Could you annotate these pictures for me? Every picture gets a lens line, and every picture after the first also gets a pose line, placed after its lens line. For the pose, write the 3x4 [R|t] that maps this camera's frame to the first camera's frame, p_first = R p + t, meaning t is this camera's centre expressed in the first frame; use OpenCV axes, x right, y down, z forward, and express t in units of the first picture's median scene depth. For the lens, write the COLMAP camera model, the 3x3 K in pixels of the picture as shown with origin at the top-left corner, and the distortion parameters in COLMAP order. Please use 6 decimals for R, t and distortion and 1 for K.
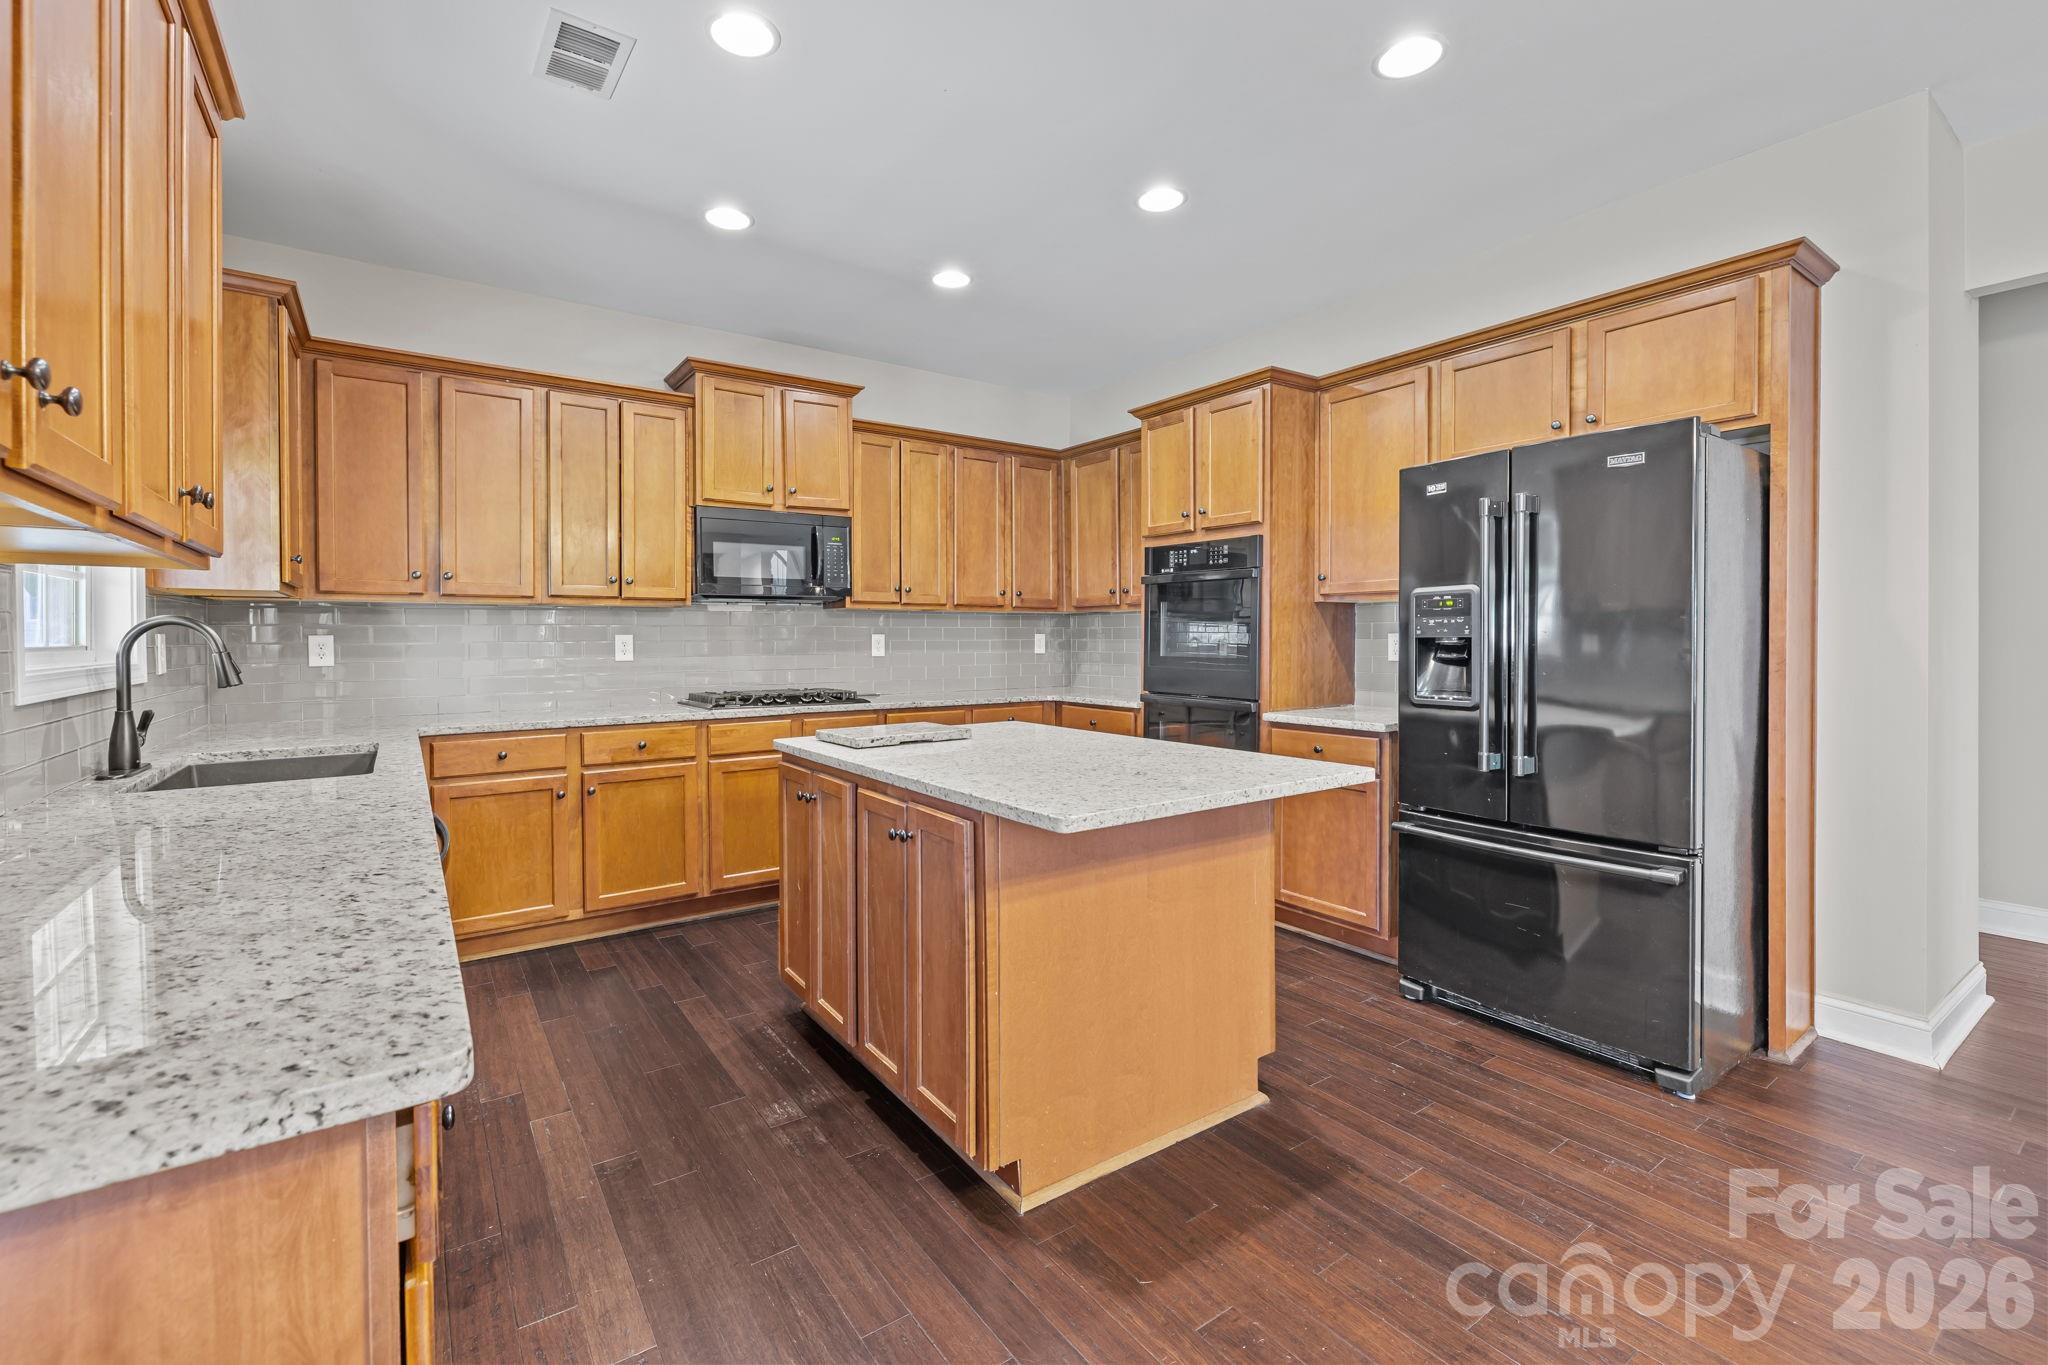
lens RADIAL K [[870.7, 0, 1005.0], [0, 870.7, 652.1], [0, 0, 1]] dist [-0.001530, 0.000058]
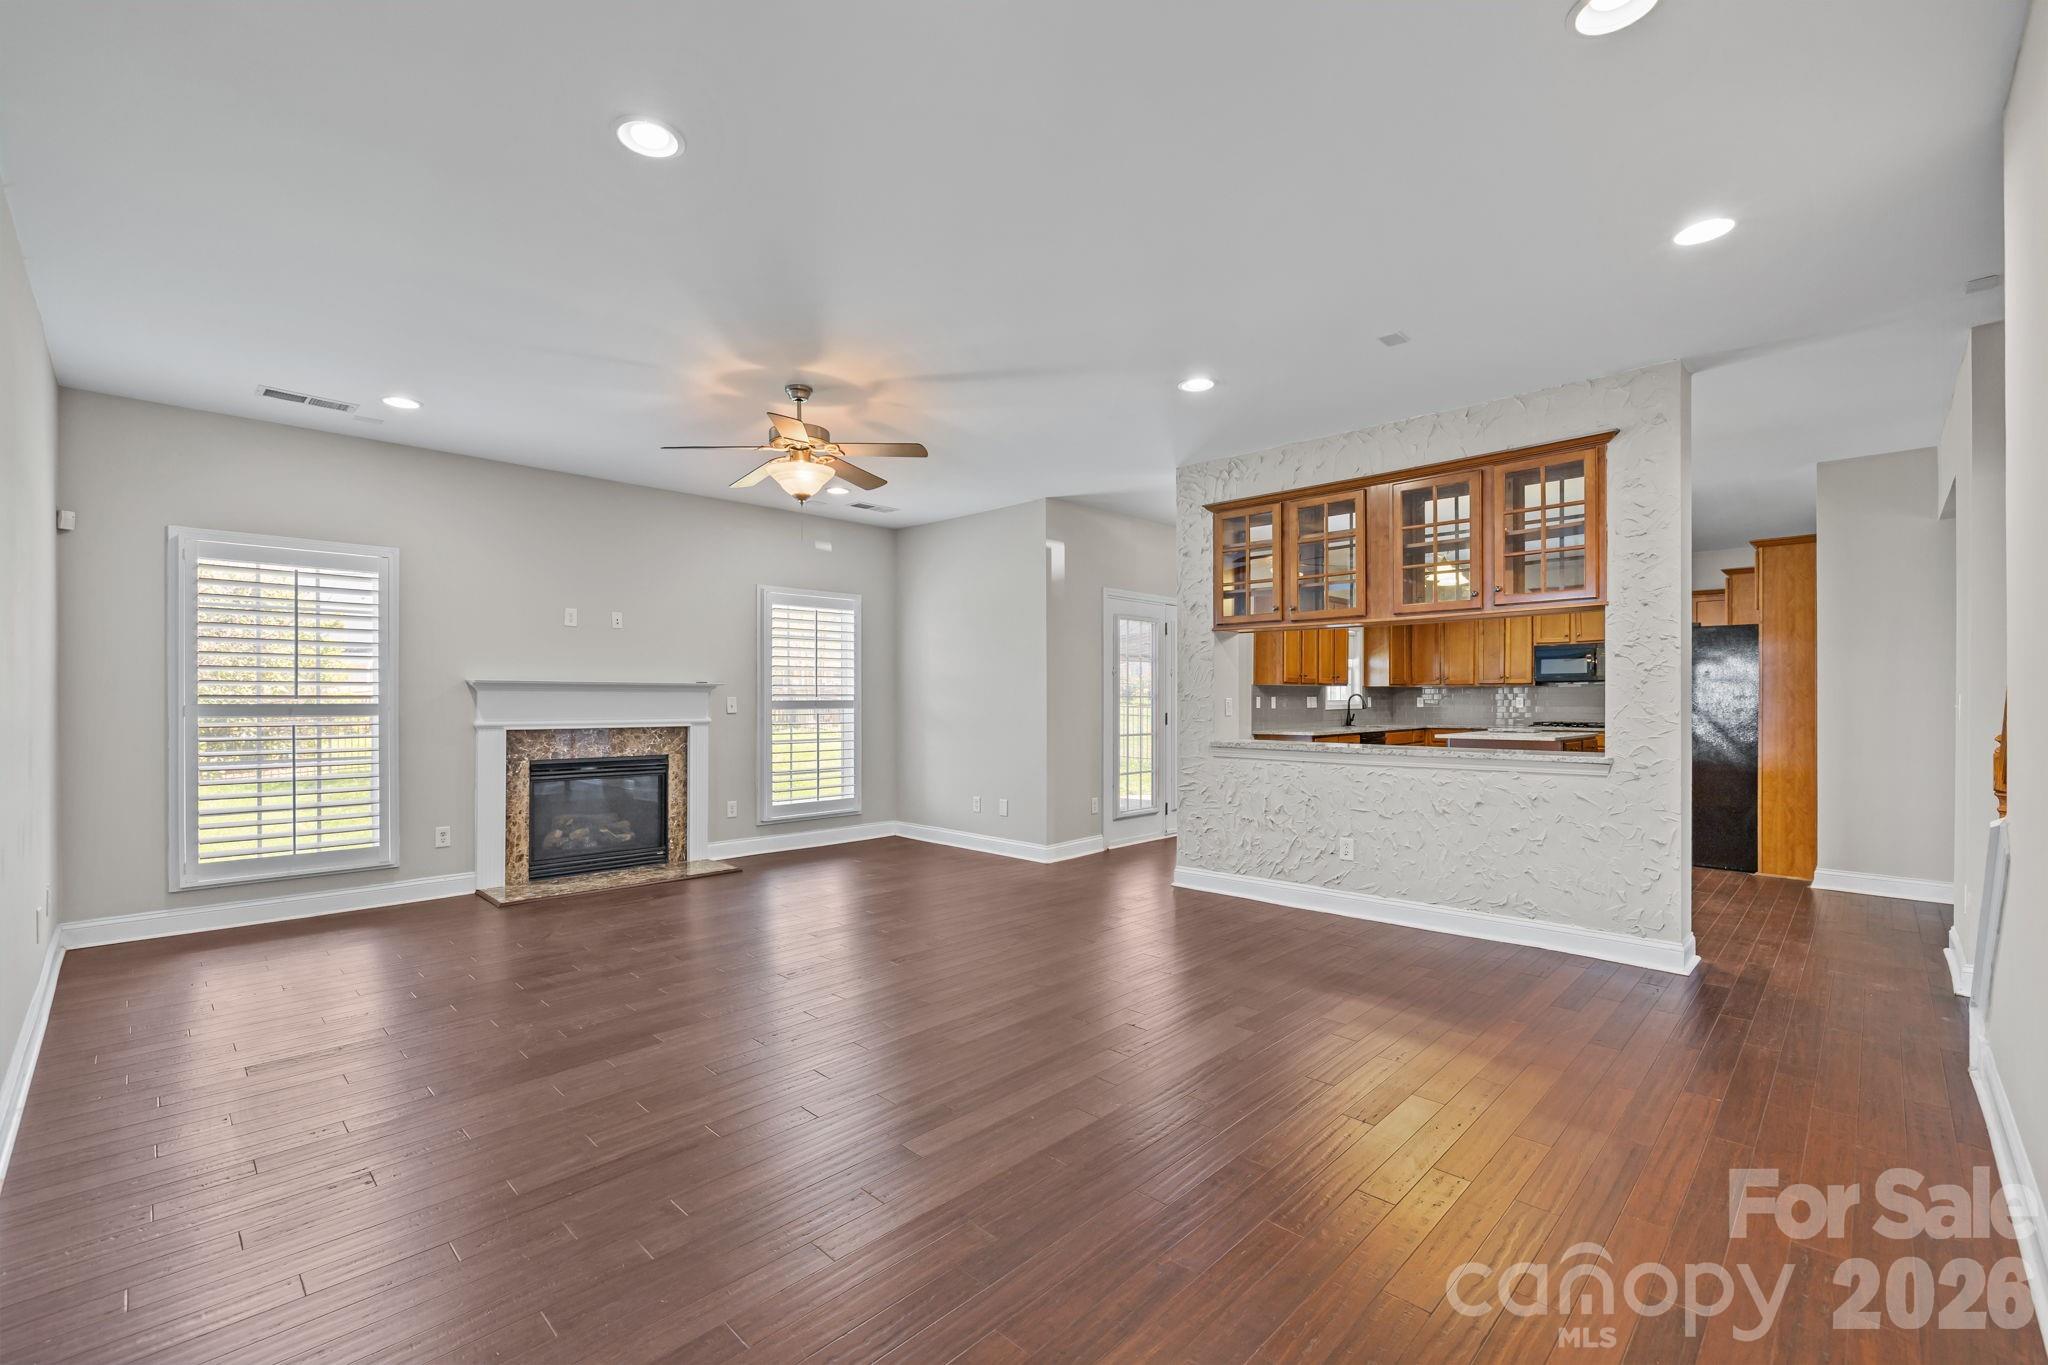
lens RADIAL K [[862.8, 0, 1024.0], [0, 862.8, 682.5], [0, 0, 1]] dist [0.000575, 0.000024]
pose [[0.186653, -0.015588, -0.982302, 2.702140], [-0.014787, 0.999716, -0.018674, 0.008762], [0.982315, 0.018011, 0.186370, -1.353552]]
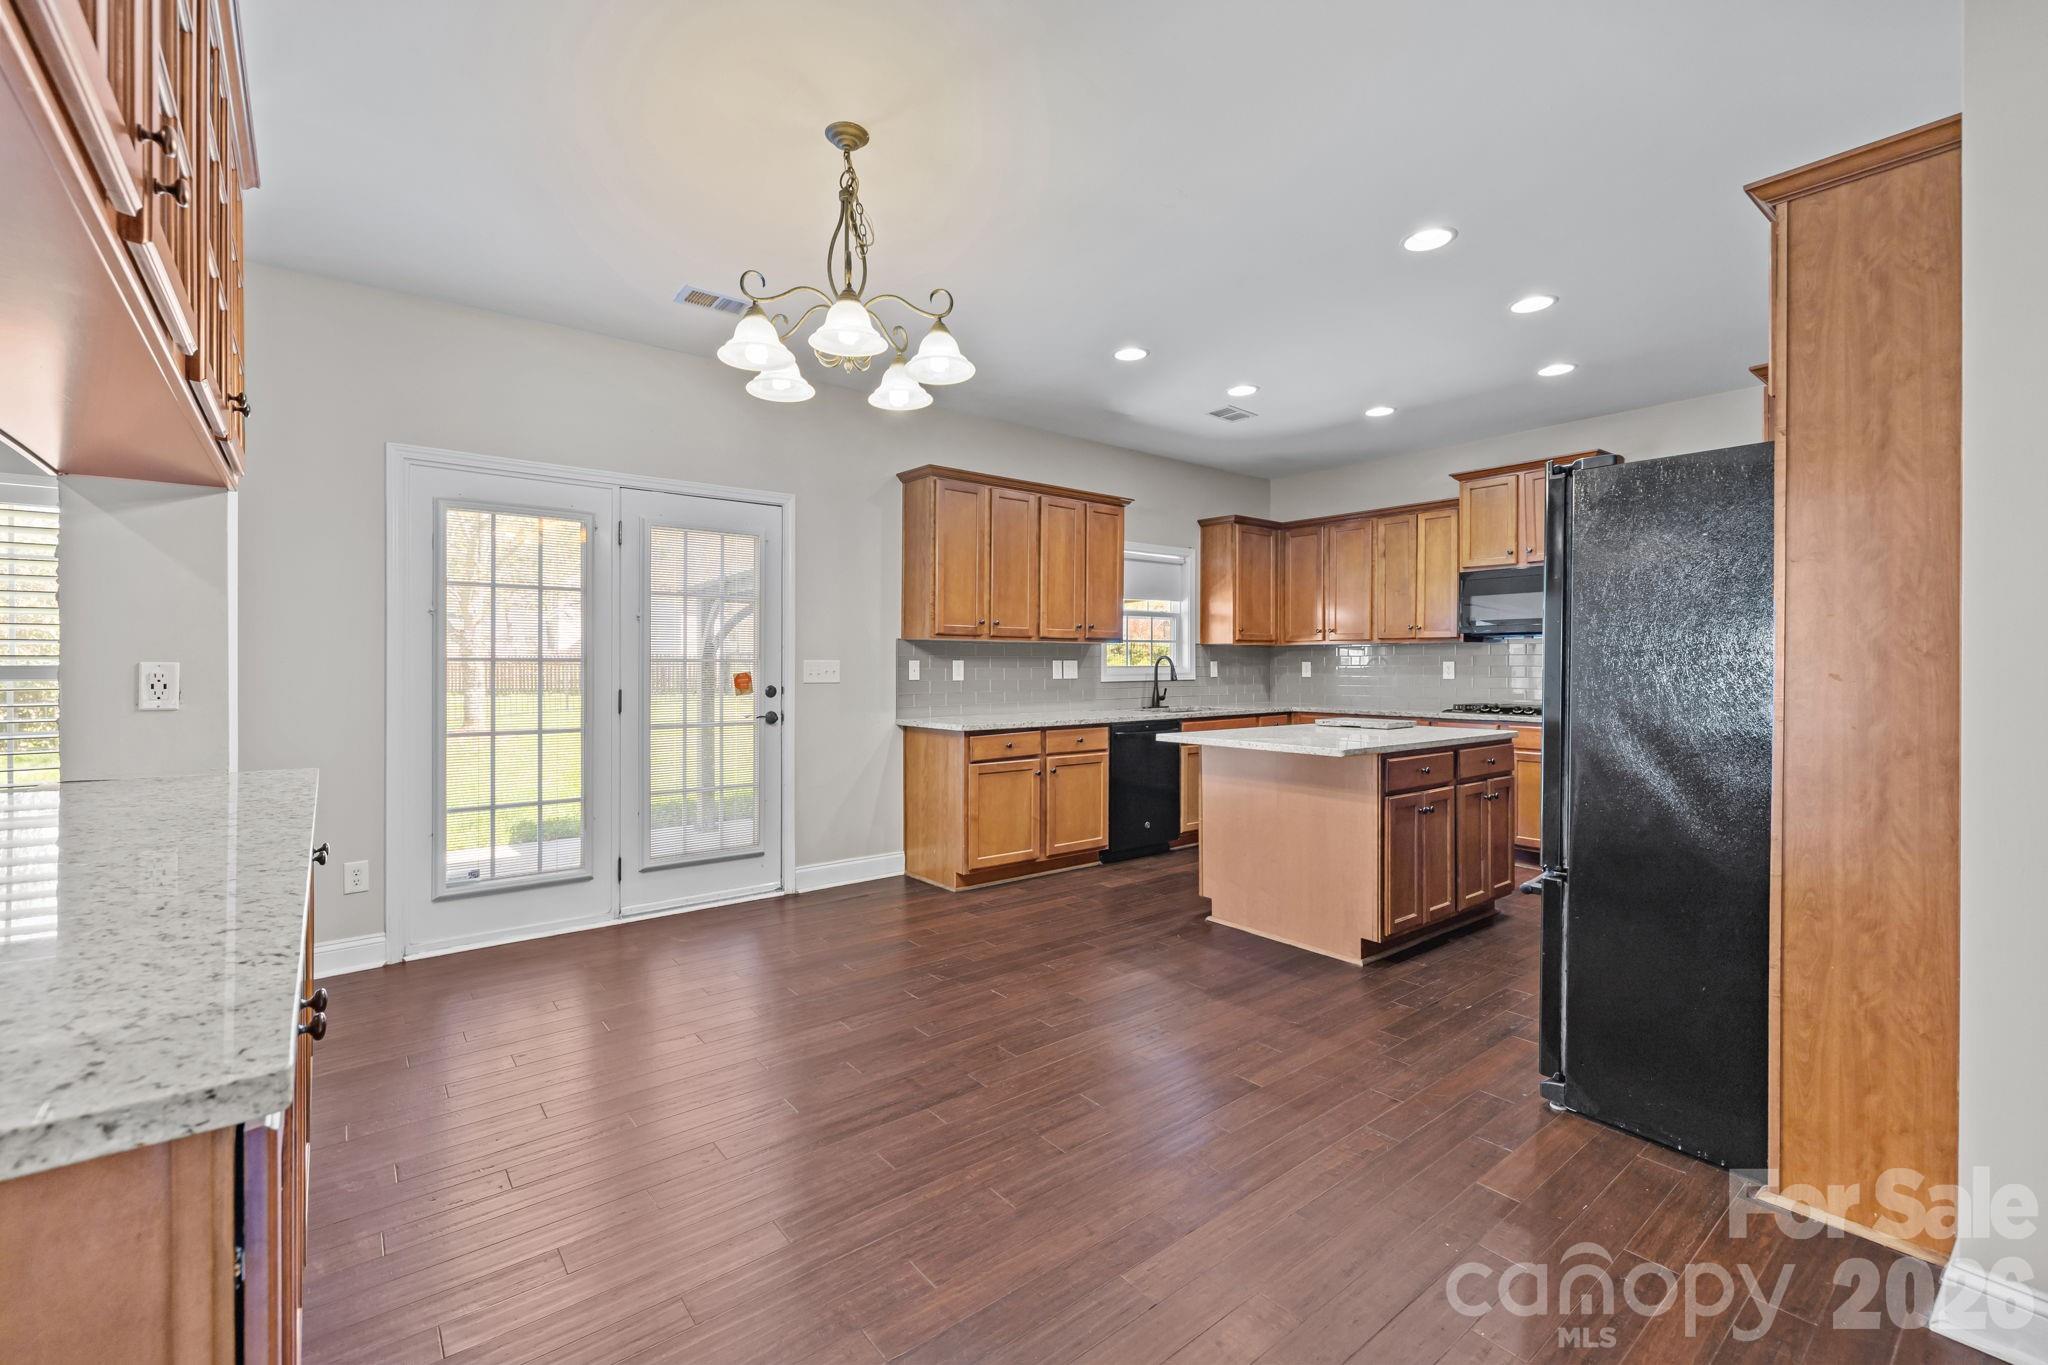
lens RADIAL K [[870.7, 0, 1005.0], [0, 870.7, 652.1], [0, 0, 1]] dist [-0.001530, 0.000058]
pose [[0.058839, -0.010389, -0.998213, 1.564241], [-0.016158, 0.999805, -0.011358, -0.010957], [0.998137, 0.016798, 0.058660, 0.232599]]
